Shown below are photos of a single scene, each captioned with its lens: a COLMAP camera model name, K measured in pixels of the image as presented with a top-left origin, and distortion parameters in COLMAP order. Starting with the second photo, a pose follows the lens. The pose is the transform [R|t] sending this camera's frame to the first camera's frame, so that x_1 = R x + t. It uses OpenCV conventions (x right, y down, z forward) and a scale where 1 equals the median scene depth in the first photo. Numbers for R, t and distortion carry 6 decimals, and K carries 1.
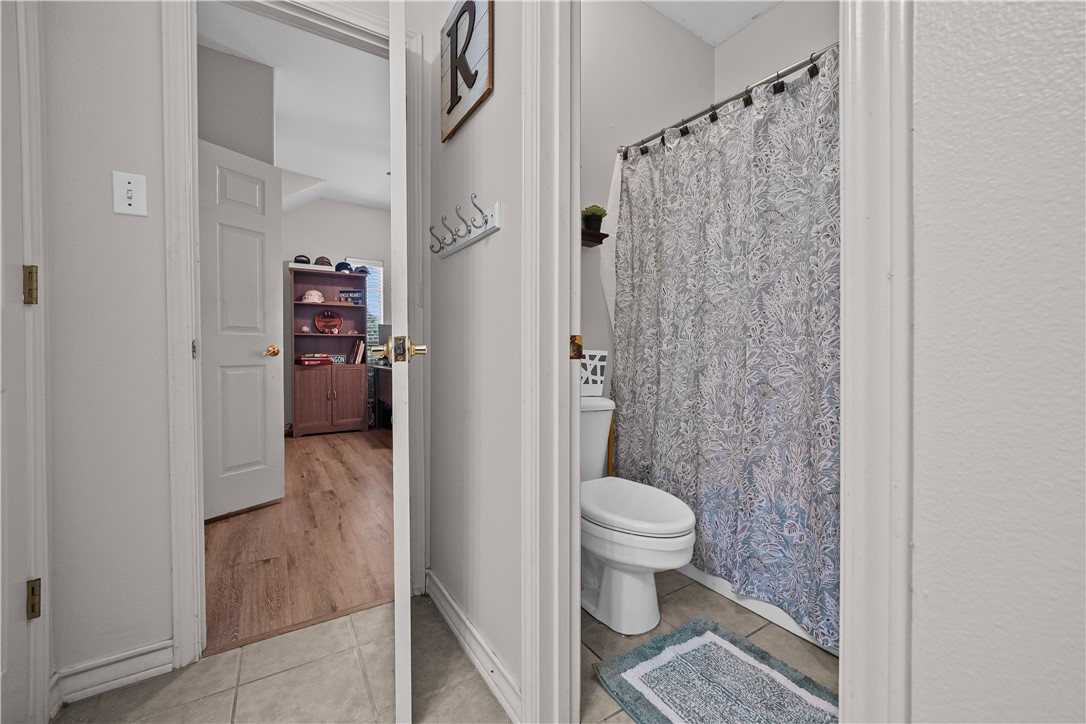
lens RADIAL K [[424.3, 0, 545.0], [0, 424.3, 360.8], [0, 0, 1]] dist [-0.005439, 0.000001]
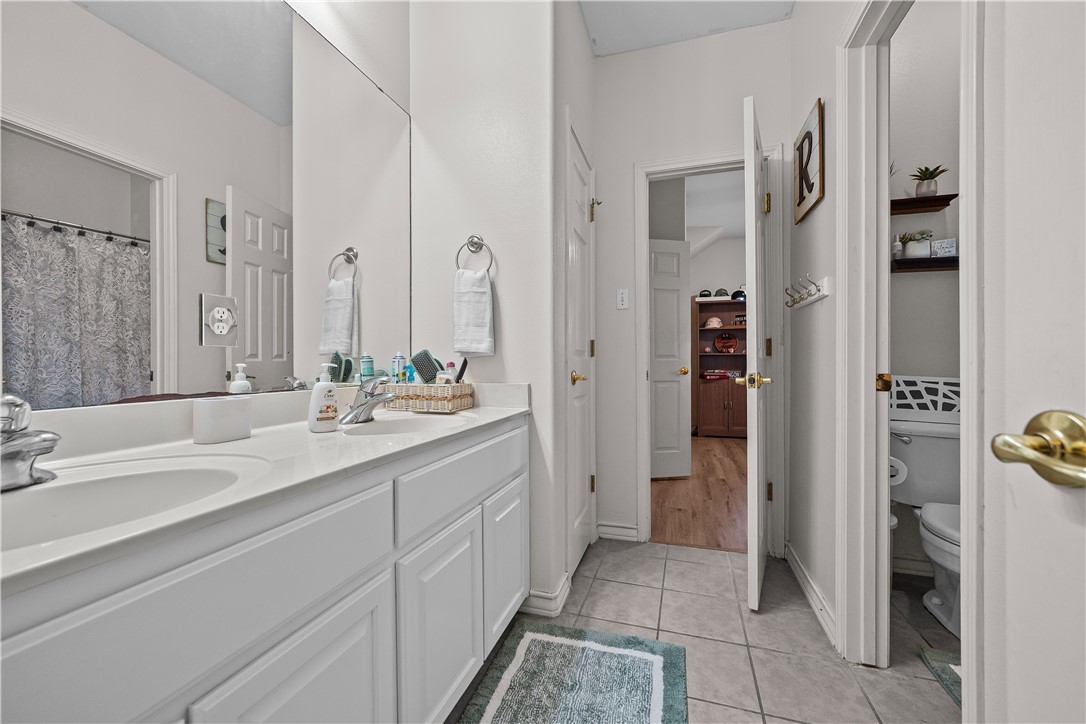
lens RADIAL K [[424.3, 0, 545.0], [0, 424.3, 360.8], [0, 0, 1]] dist [-0.005439, 0.000001]
pose [[0.631797, -0.008070, -0.775091, 0.098883], [-0.011998, 0.999724, -0.020189, -0.013657], [0.775041, 0.022056, 0.631526, -0.156256]]
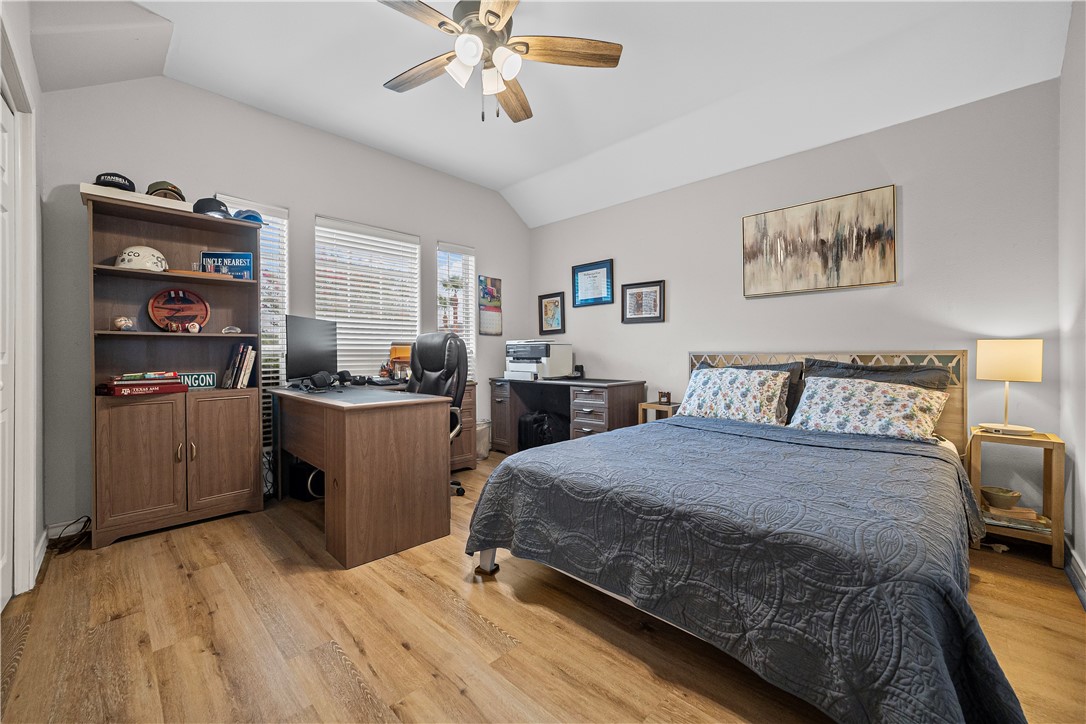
lens RADIAL K [[424.3, 0, 545.0], [0, 424.3, 360.8], [0, 0, 1]] dist [-0.005439, 0.000001]
pose [[0.972995, -0.008184, 0.230679, -0.220831], [0.010310, 0.999915, -0.008013, -0.022993], [-0.230594, 0.010175, 0.972997, 0.448286]]
